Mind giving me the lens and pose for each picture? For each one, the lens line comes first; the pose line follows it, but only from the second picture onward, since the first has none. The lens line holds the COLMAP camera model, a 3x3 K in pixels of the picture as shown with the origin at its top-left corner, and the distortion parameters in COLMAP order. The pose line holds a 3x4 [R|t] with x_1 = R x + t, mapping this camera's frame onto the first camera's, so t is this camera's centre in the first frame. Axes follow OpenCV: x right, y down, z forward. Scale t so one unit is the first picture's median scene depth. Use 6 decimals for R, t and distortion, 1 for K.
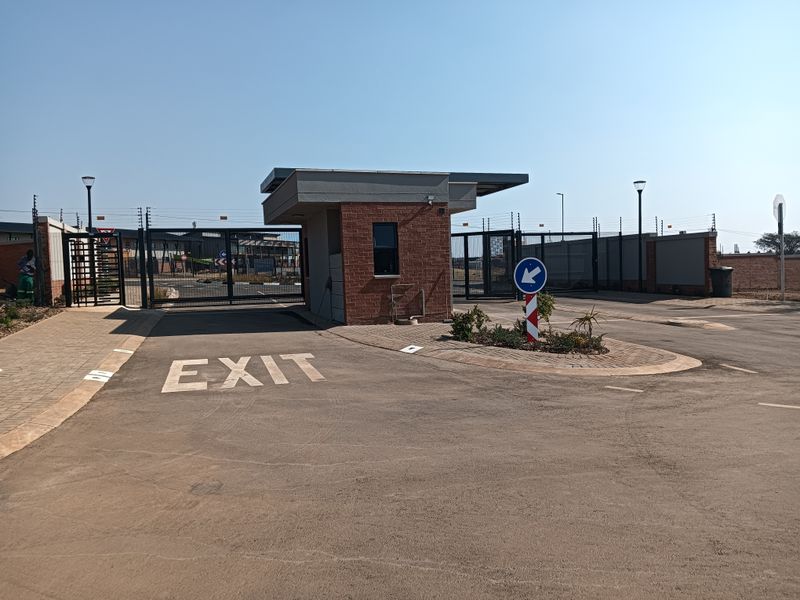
lens RADIAL K [[618.0, 0, 401.2], [0, 618.0, 310.6], [0, 0, 1]] dist [0.091245, -0.173107]
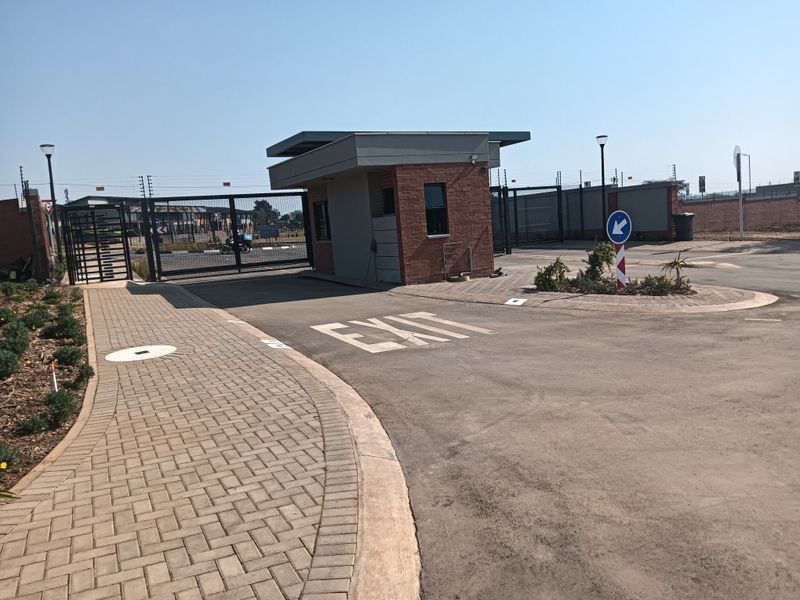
lens RADIAL K [[618.0, 0, 401.2], [0, 618.0, 310.6], [0, 0, 1]] dist [0.091245, -0.173107]
pose [[0.984693, -0.067296, 0.160783, -0.210897], [0.056652, 0.995944, 0.069896, -0.005137], [-0.164834, -0.059717, 0.984512, -0.017391]]
